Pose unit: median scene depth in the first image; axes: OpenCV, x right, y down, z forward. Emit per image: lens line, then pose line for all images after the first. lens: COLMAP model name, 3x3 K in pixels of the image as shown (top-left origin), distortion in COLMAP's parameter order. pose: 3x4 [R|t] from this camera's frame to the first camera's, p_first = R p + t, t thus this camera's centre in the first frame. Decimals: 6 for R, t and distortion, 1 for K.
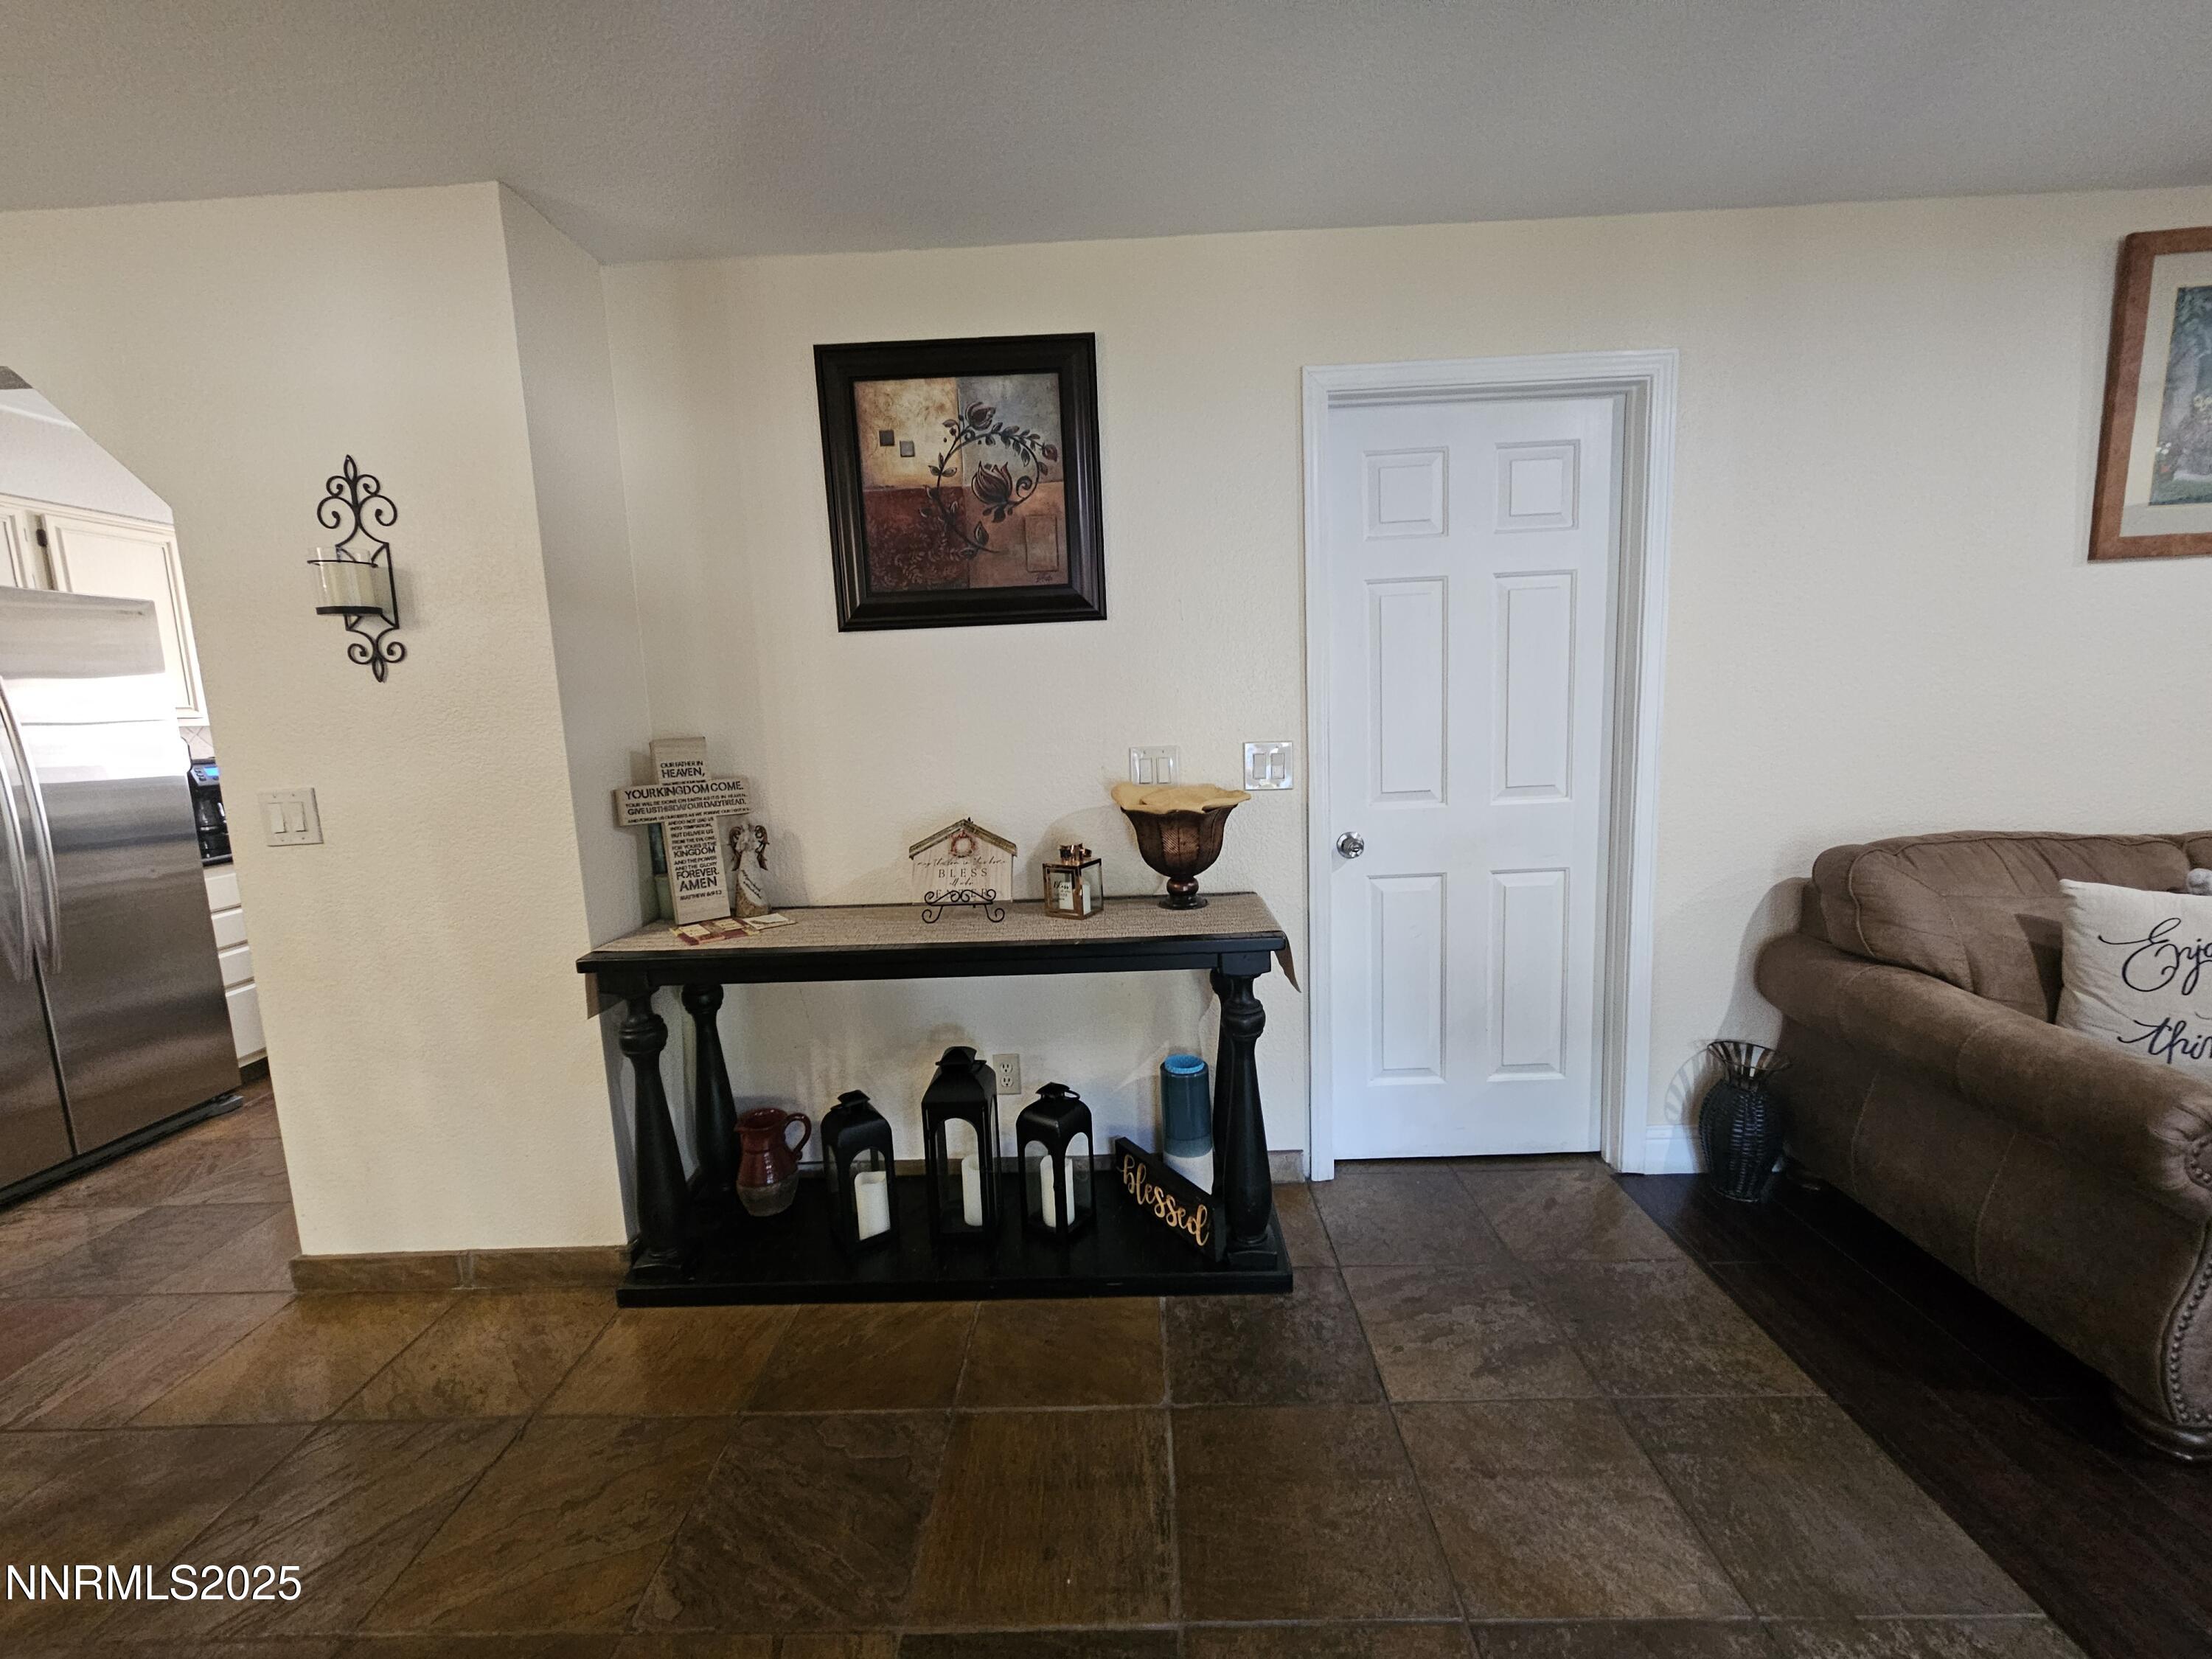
lens RADIAL K [[906.8, 0, 1110.7], [0, 906.8, 818.8], [0, 0, 1]] dist [0.007292, -0.002798]
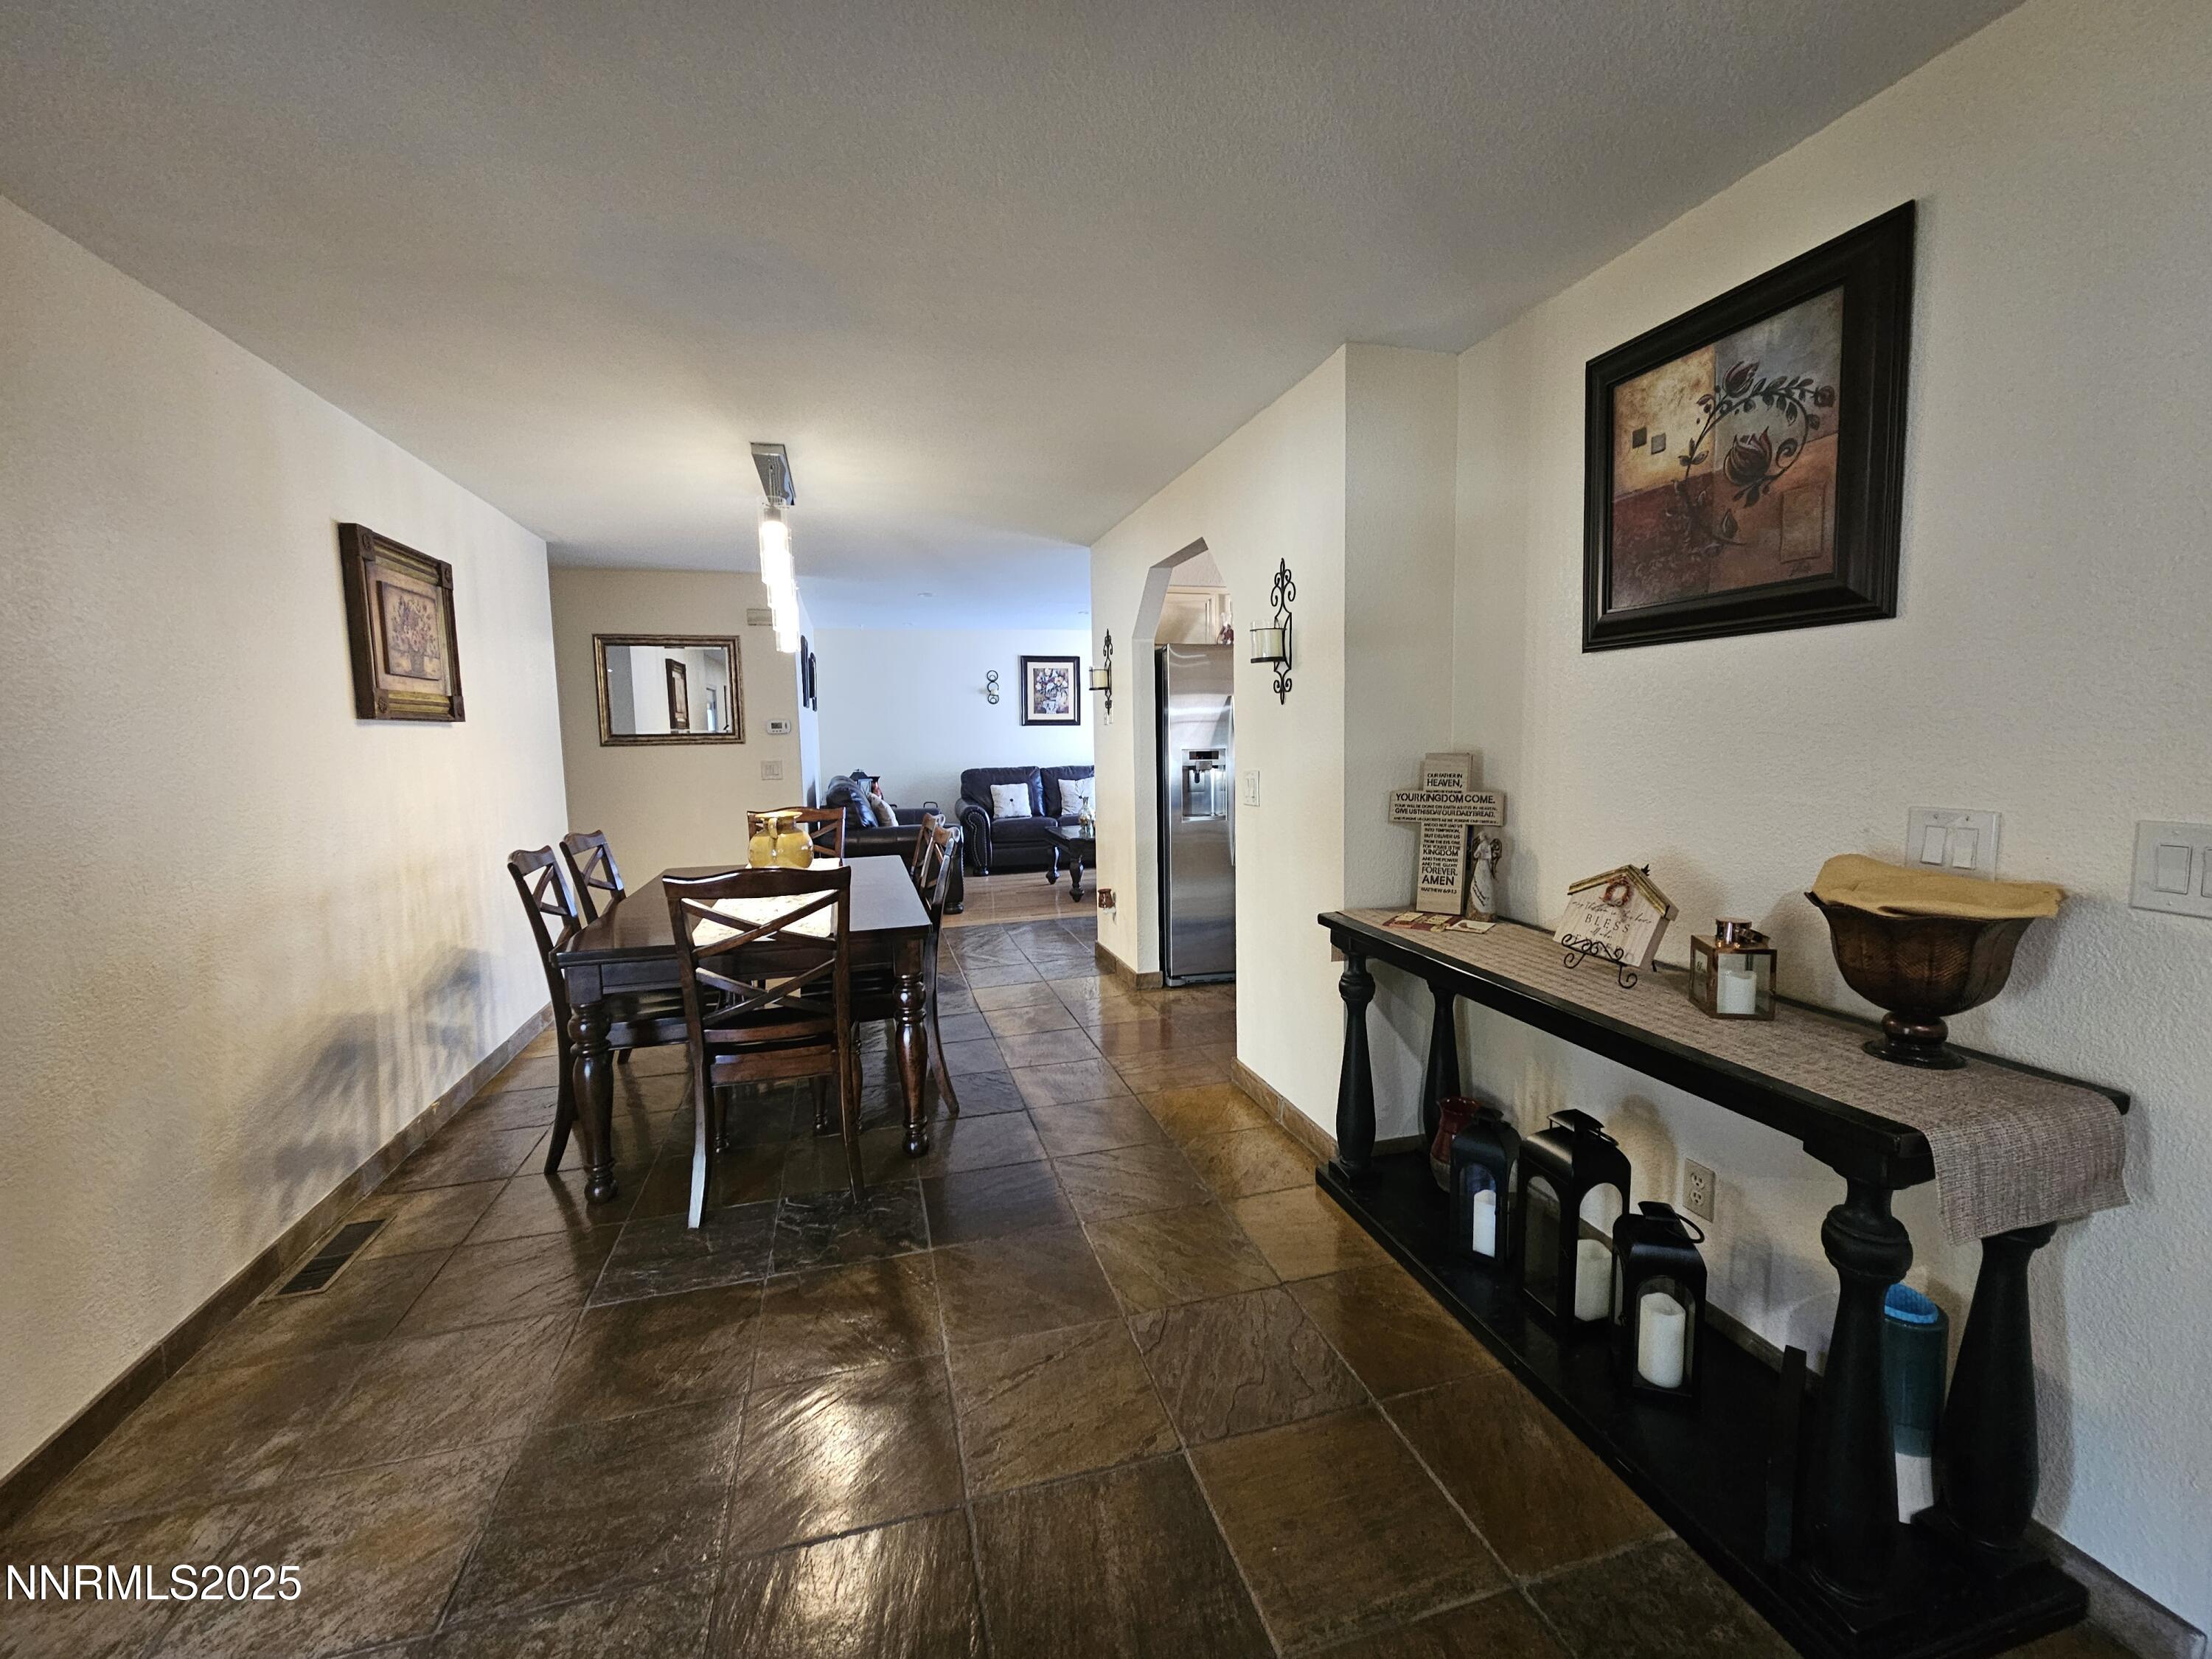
lens RADIAL K [[906.8, 0, 1110.7], [0, 906.8, 818.8], [0, 0, 1]] dist [0.007292, -0.002798]
pose [[0.297290, 0.128524, -0.946097, 0.505445], [-0.120025, 0.988069, 0.096510, -0.067037], [0.947213, 0.084864, 0.309169, 0.250563]]
